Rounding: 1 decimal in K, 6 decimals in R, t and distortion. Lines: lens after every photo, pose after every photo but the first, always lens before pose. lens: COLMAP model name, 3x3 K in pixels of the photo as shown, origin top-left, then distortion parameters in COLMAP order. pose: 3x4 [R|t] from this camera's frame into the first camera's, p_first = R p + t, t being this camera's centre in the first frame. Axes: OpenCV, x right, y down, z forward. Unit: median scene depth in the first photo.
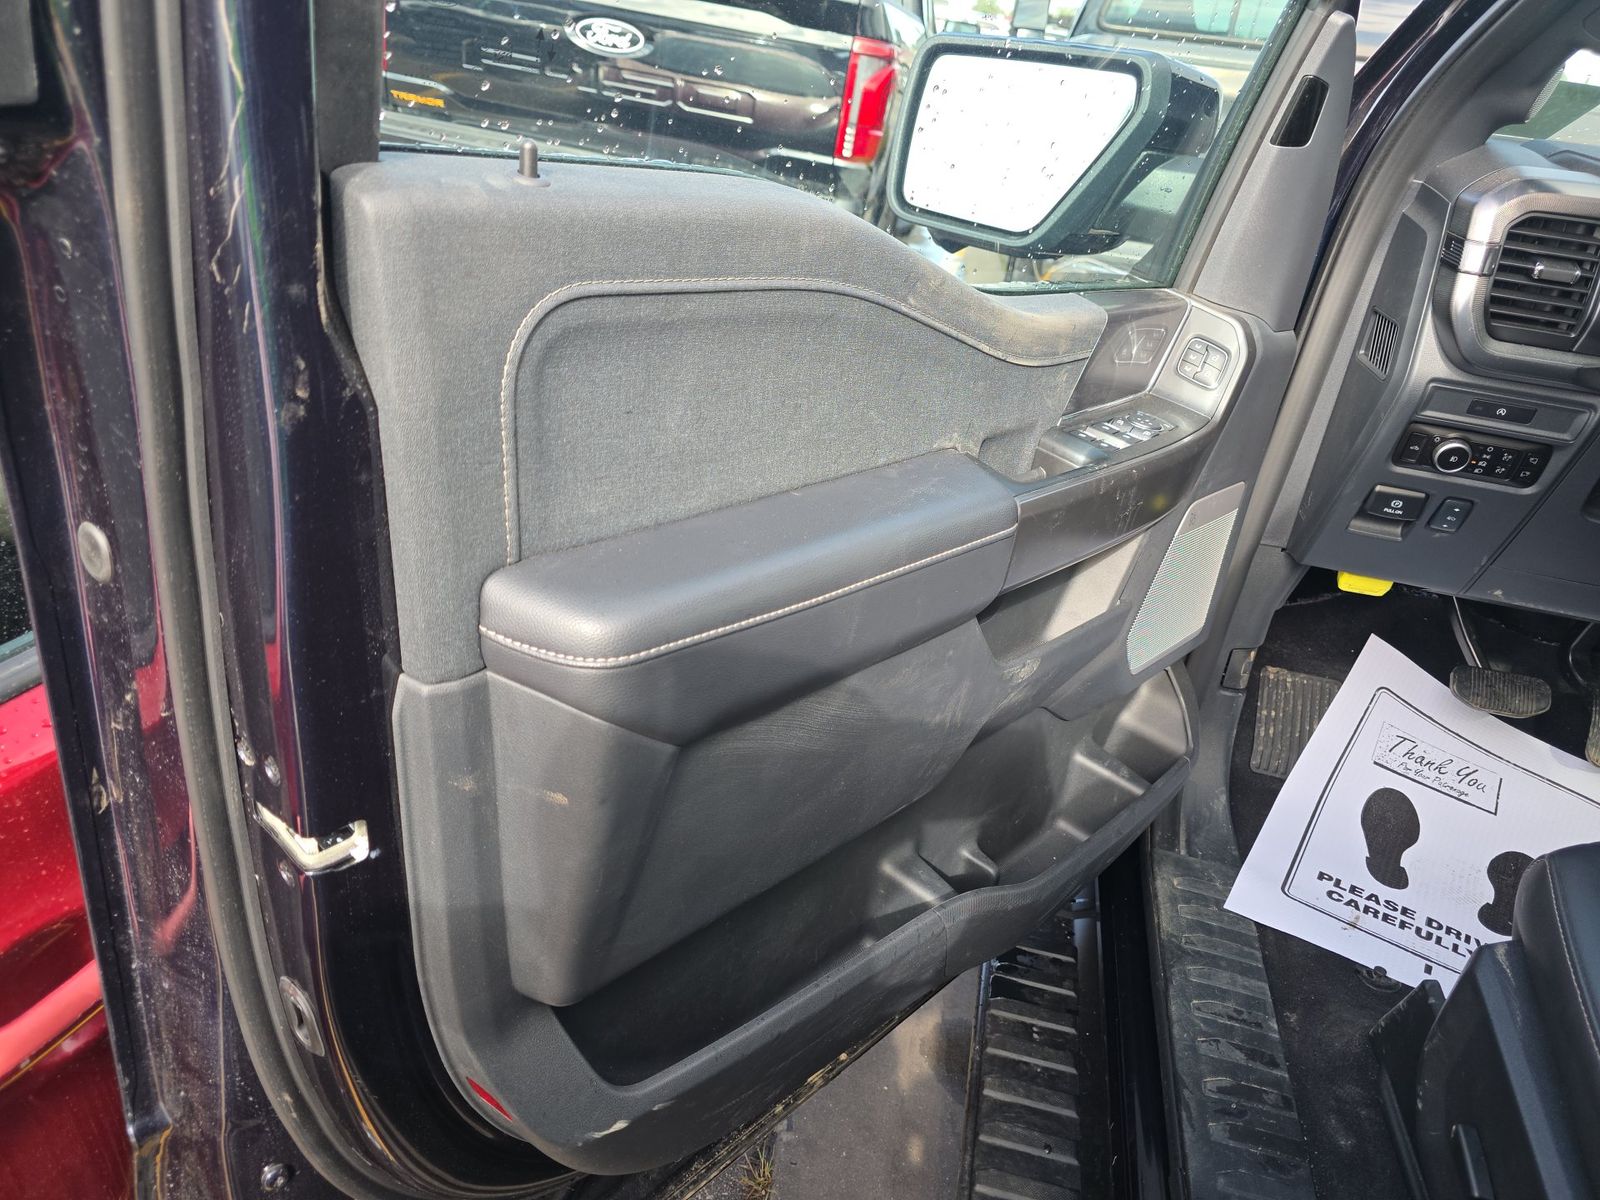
lens RADIAL K [[1074.9, 0, 800.0], [0, 1074.9, 600.0], [0, 0, 1]] dist [-0.000283, -0.001984]
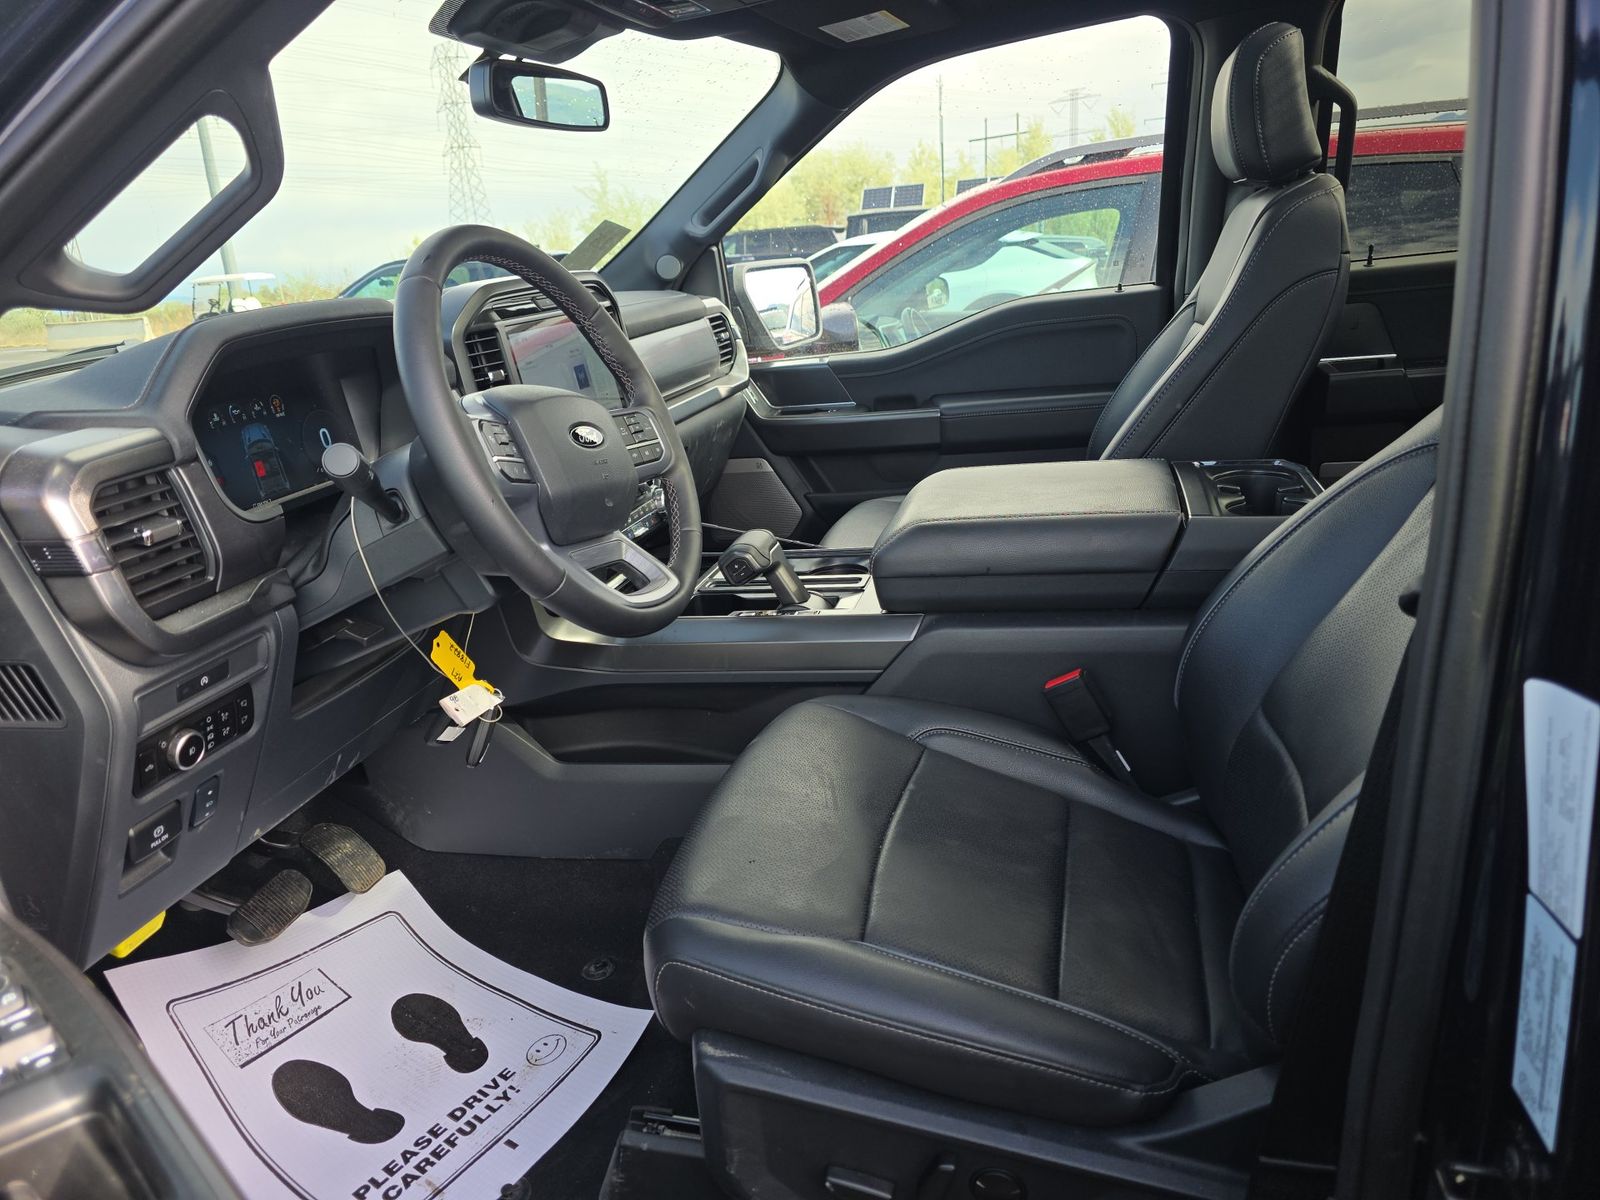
lens RADIAL K [[1074.9, 0, 800.0], [0, 1074.9, 600.0], [0, 0, 1]] dist [-0.000283, -0.001984]
pose [[0.019687, -0.423283, 0.905784, -0.078771], [0.540123, 0.766885, 0.346634, -0.218879], [-0.841356, 0.482410, 0.243722, 0.290130]]
